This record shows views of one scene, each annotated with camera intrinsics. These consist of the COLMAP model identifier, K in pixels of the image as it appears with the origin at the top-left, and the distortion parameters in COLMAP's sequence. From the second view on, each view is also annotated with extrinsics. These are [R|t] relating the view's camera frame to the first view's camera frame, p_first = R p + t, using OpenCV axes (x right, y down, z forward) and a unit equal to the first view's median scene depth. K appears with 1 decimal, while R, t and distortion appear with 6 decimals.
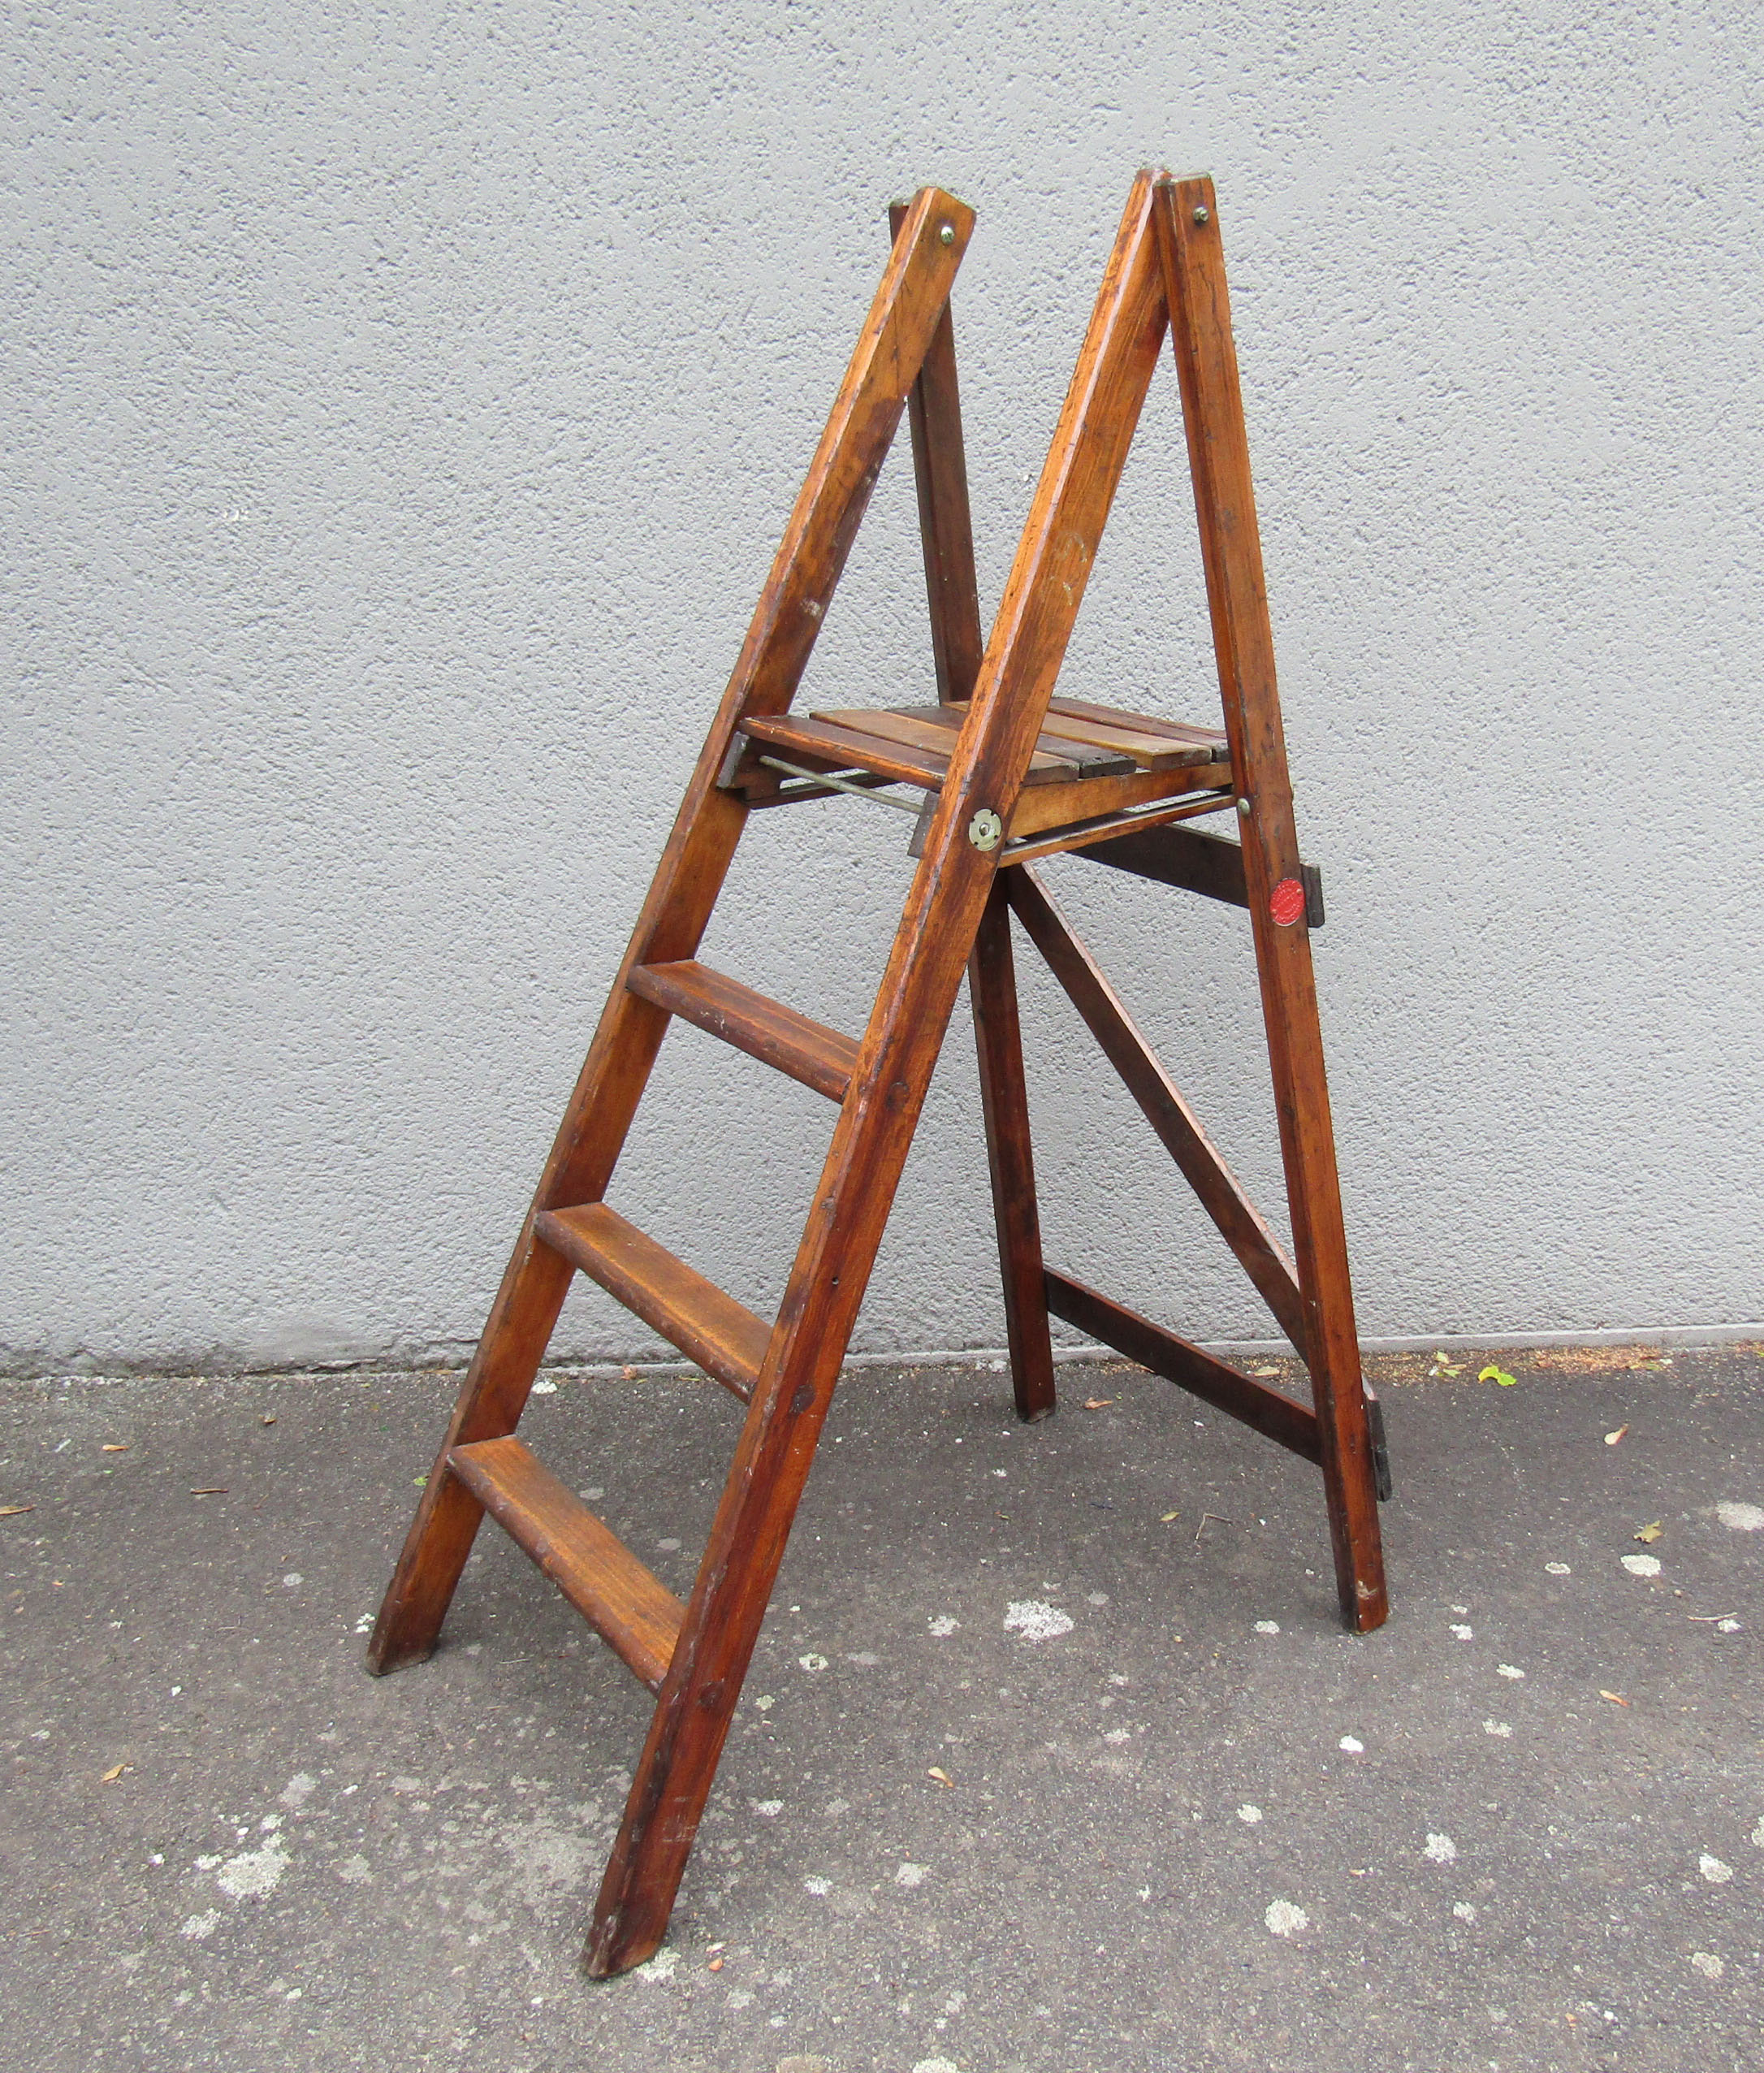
lens RADIAL K [[2023.4, 0, 966.1], [0, 2023.4, 1055.6], [0, 0, 1]] dist [-0.017488, 0.000000]
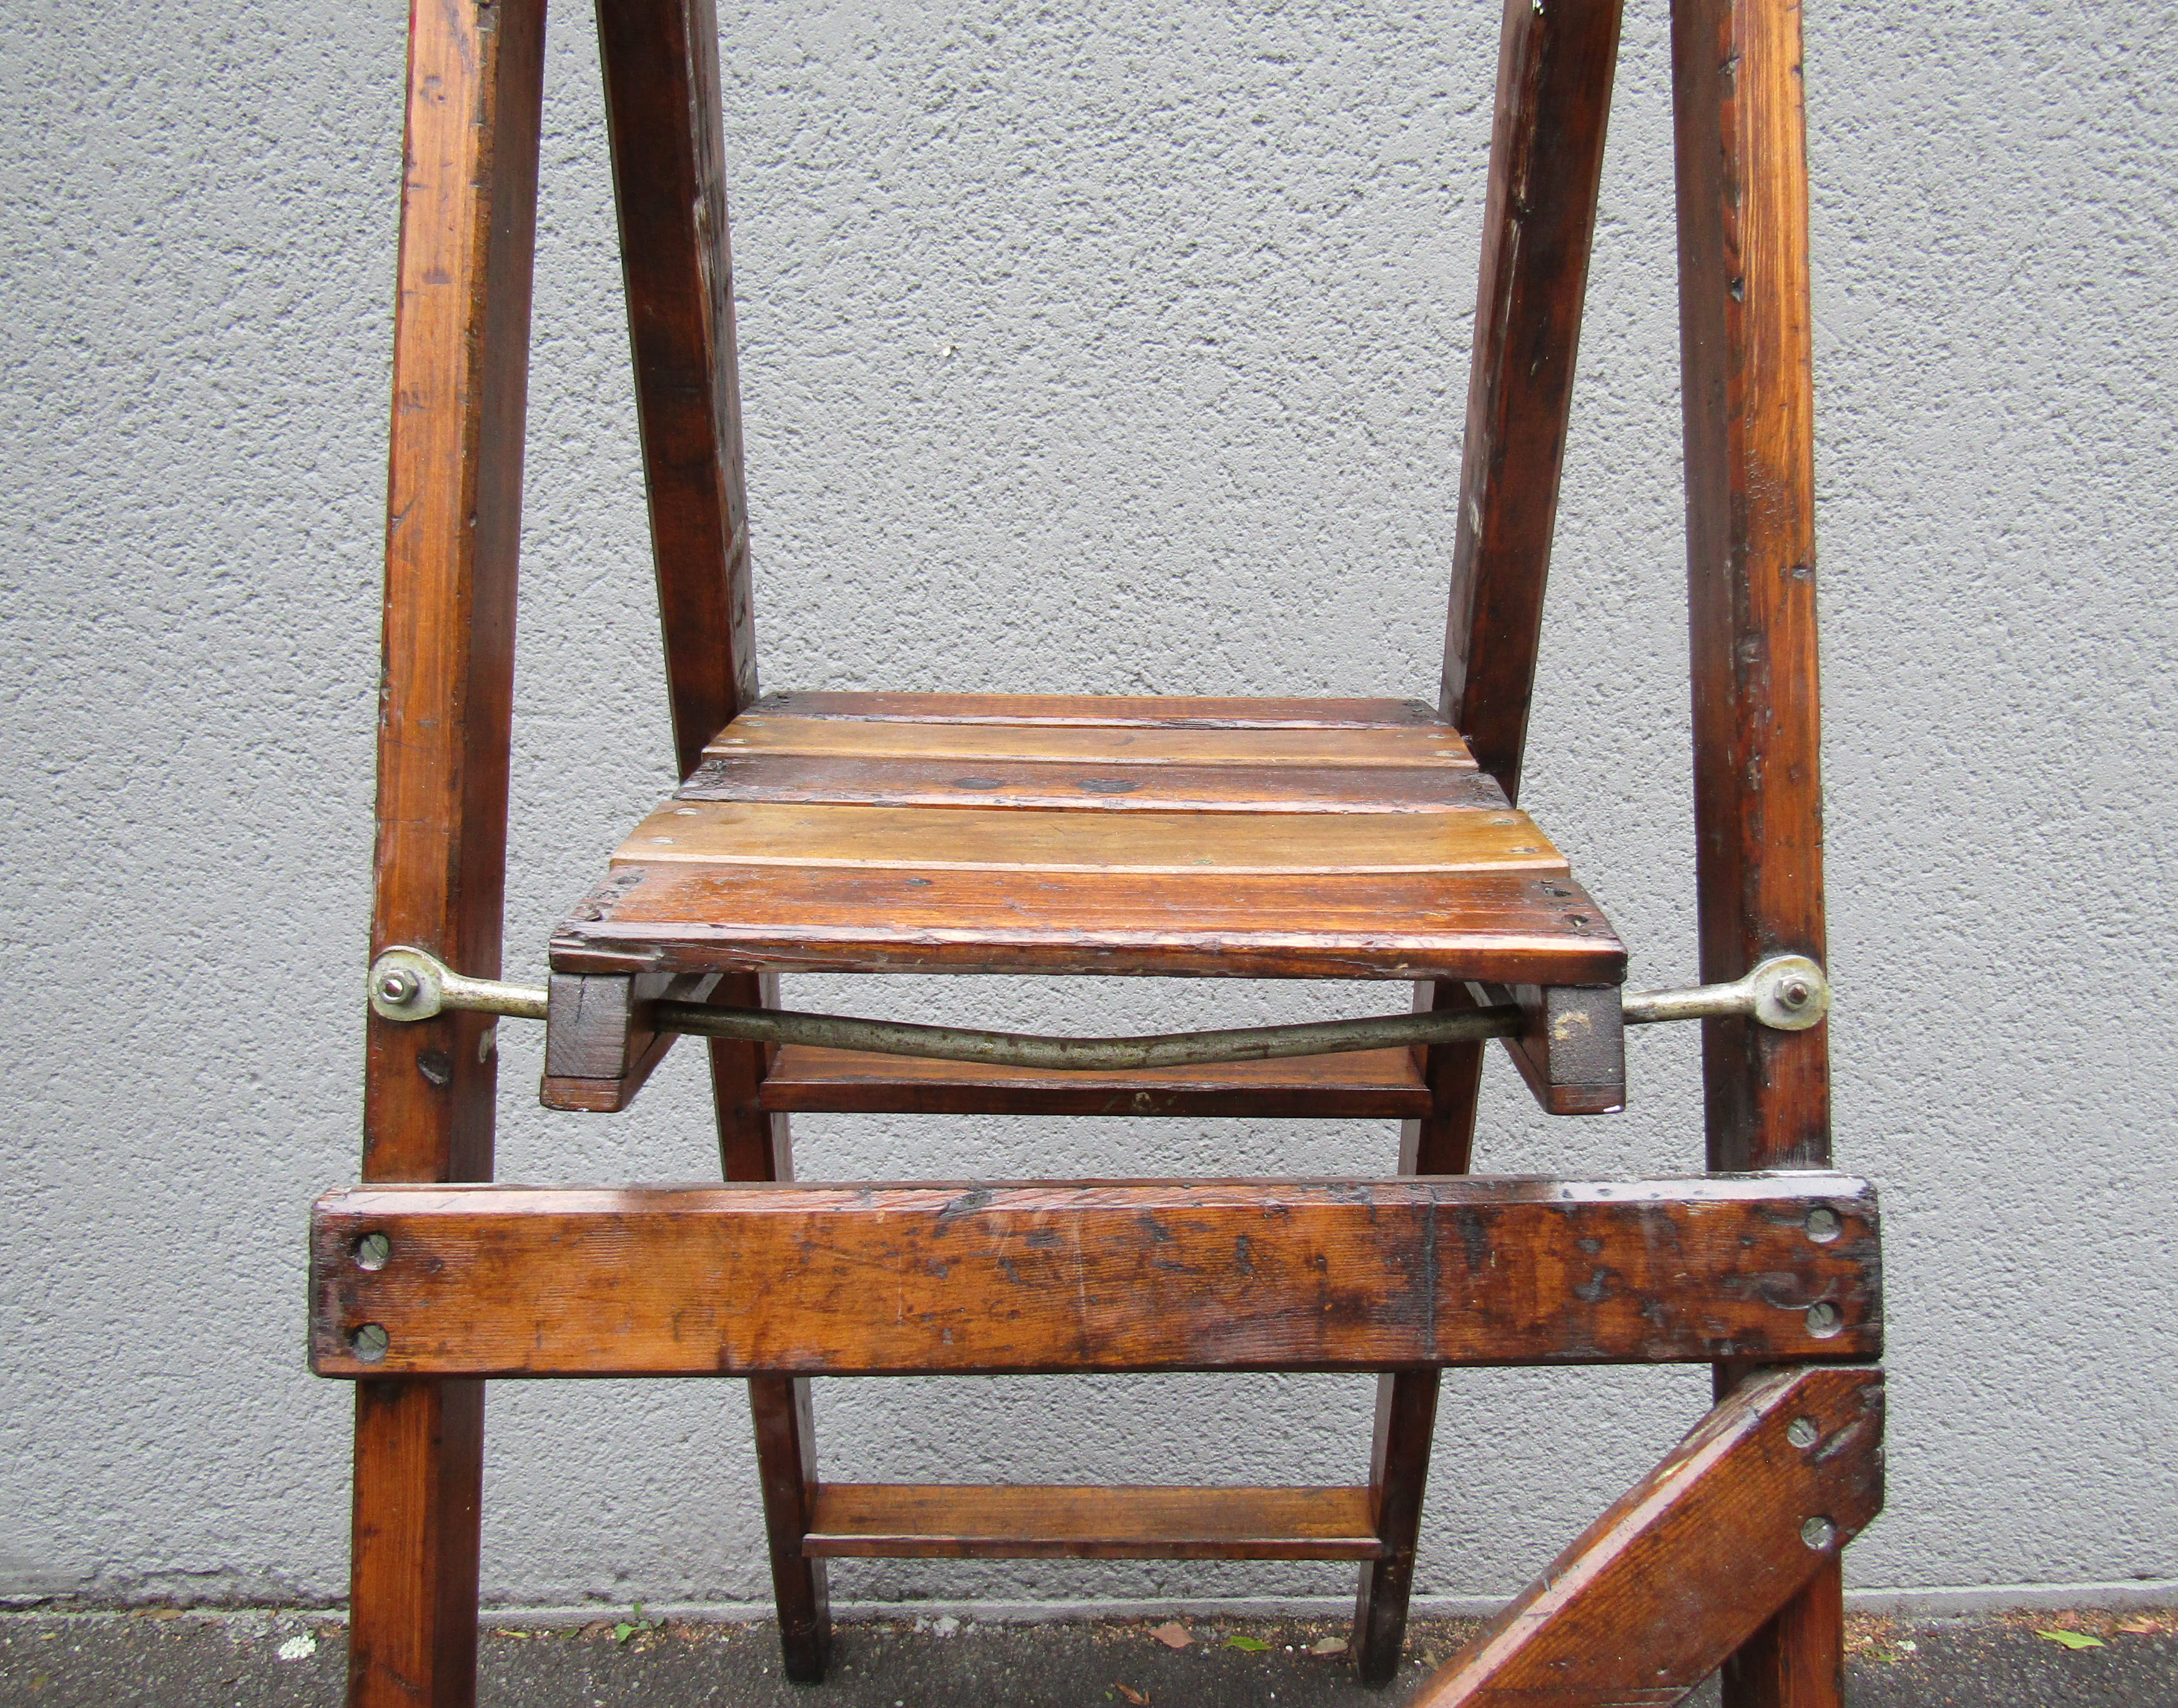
lens RADIAL K [[1602.3, 0, 1134.8], [0, 1602.3, 867.9], [0, 0, 1]] dist [-0.009353, -0.001763]
pose [[0.999407, 0.016846, -0.030035, 0.111196], [-0.019183, 0.996668, -0.079281, -0.079812], [0.028600, 0.079810, 0.996400, 0.505931]]
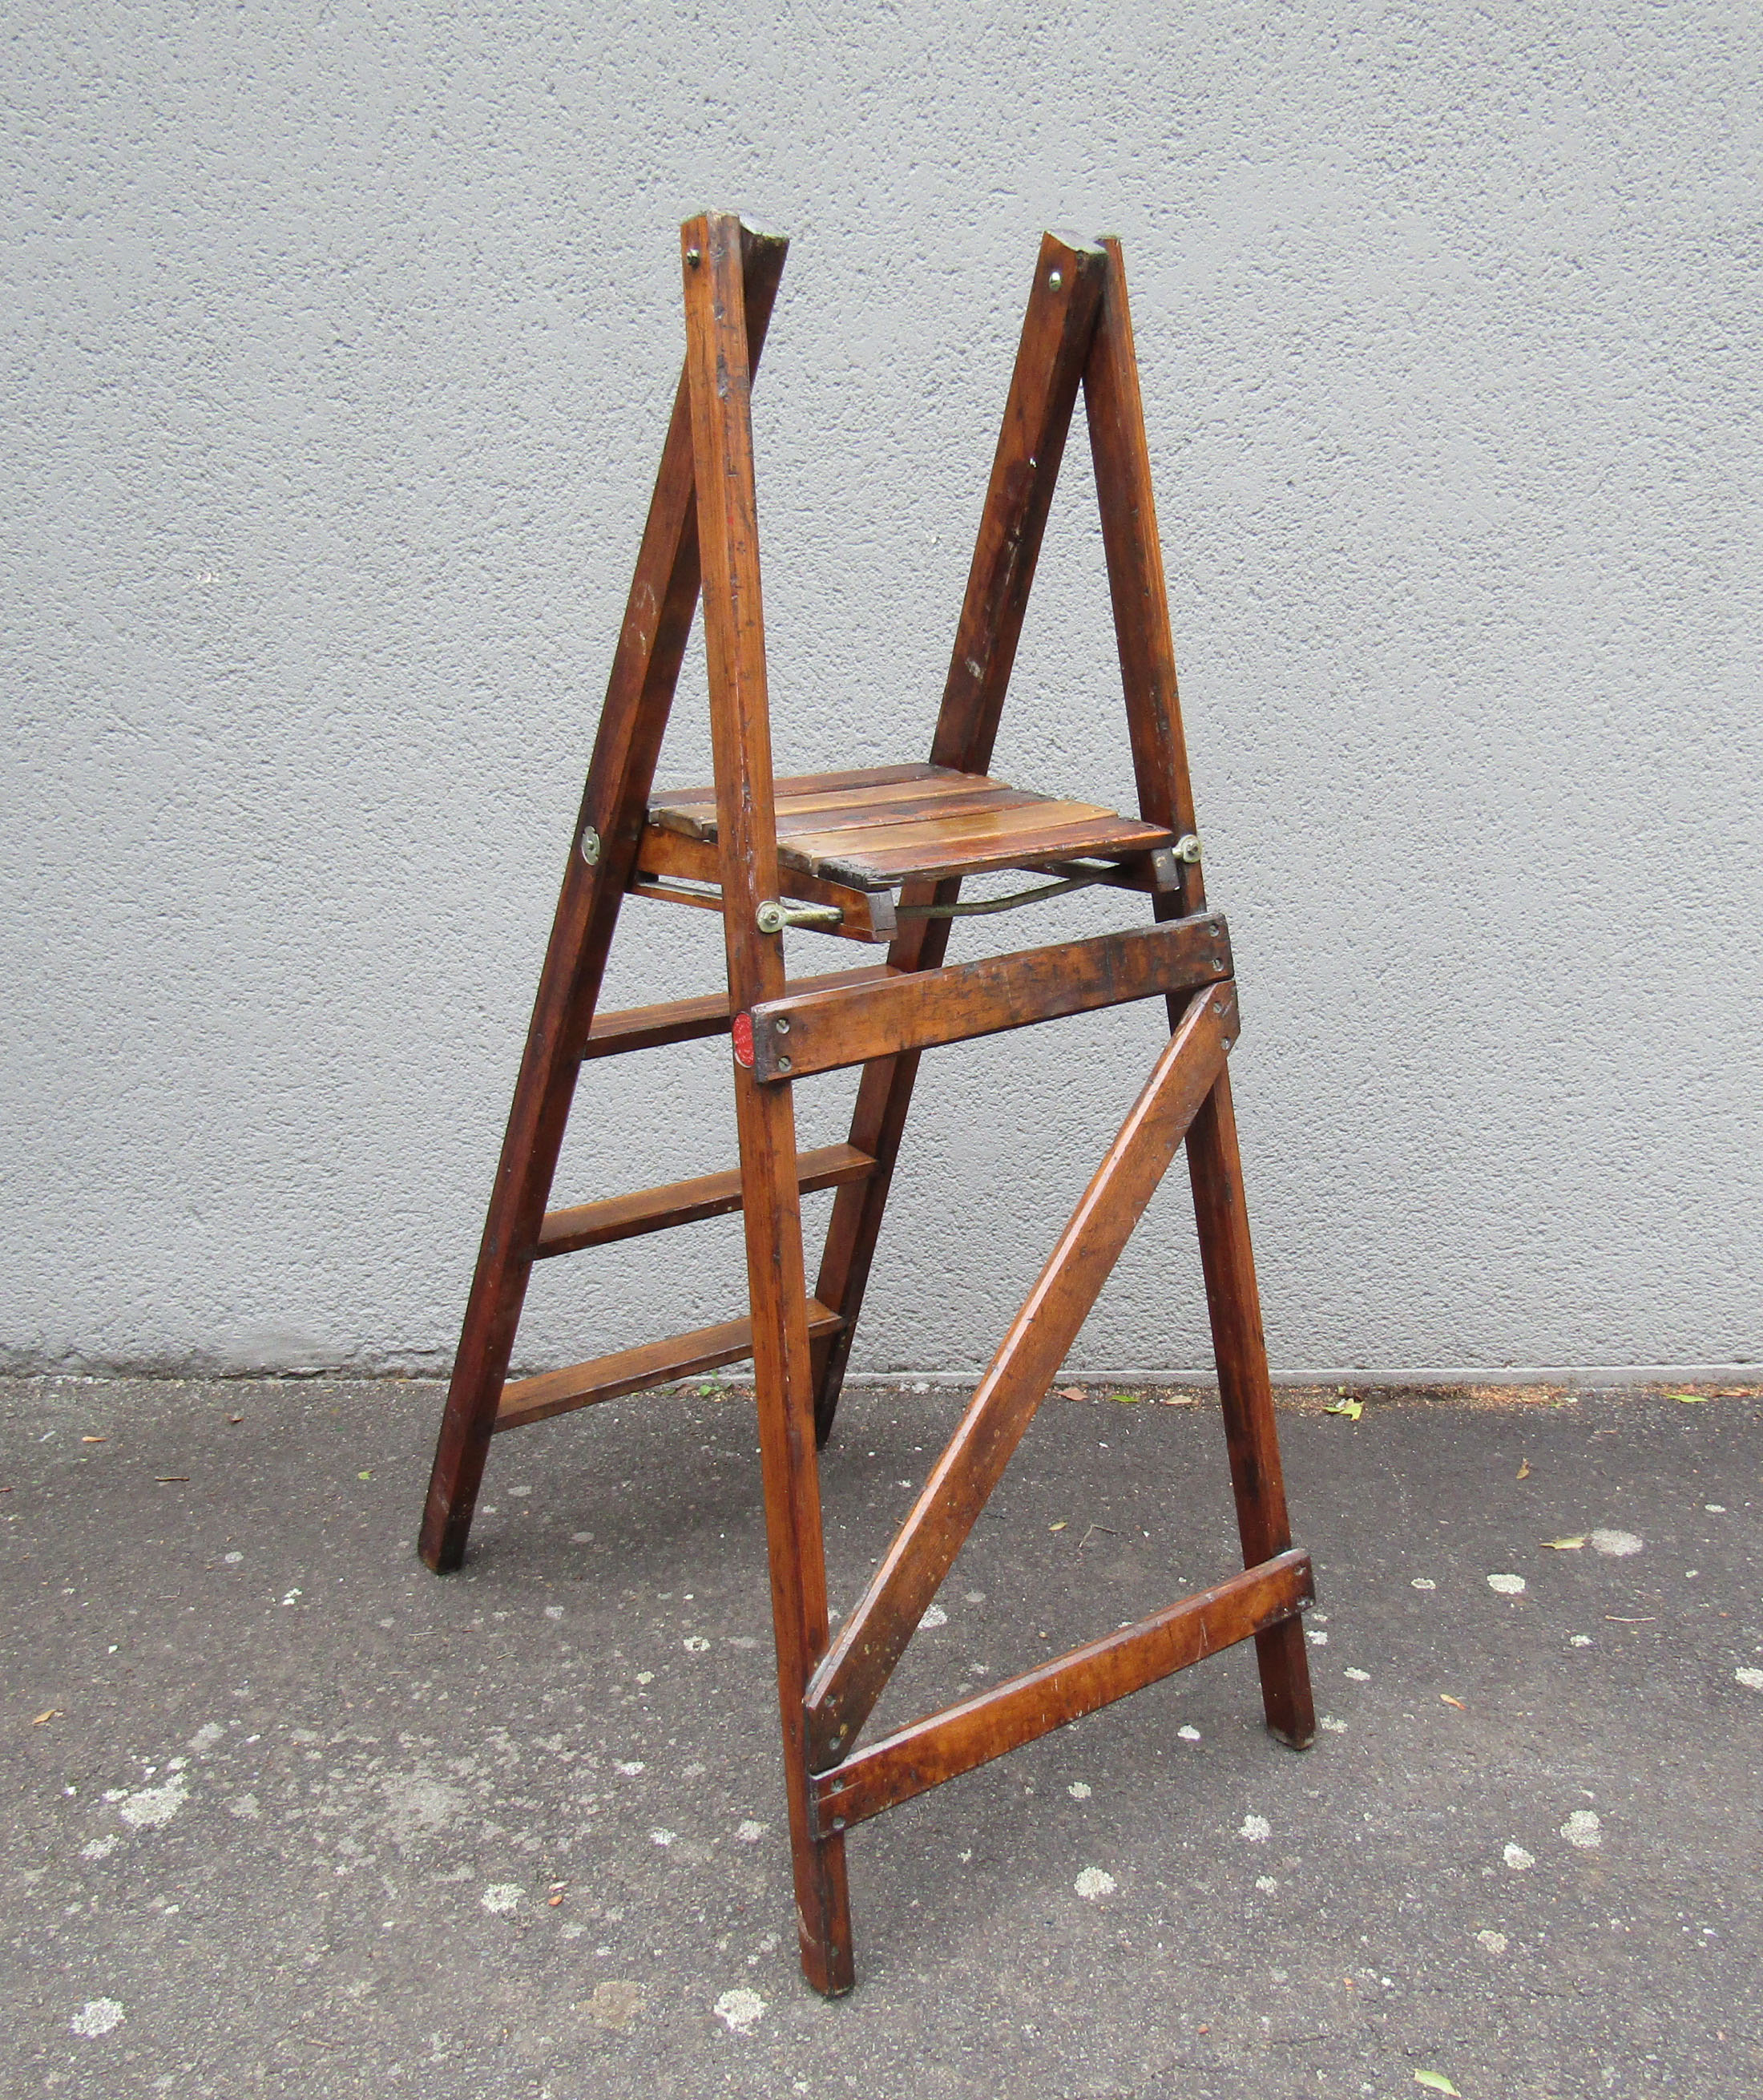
lens RADIAL K [[1995.2, 0, 929.0], [0, 1995.2, 1112.1], [0, 0, 1]] dist [-0.016693, 0.000000]
pose [[0.997539, 0.015085, -0.068474, 0.105359], [-0.016333, 0.999710, -0.017701, 0.033911], [0.068187, 0.018776, 0.997496, -0.040475]]
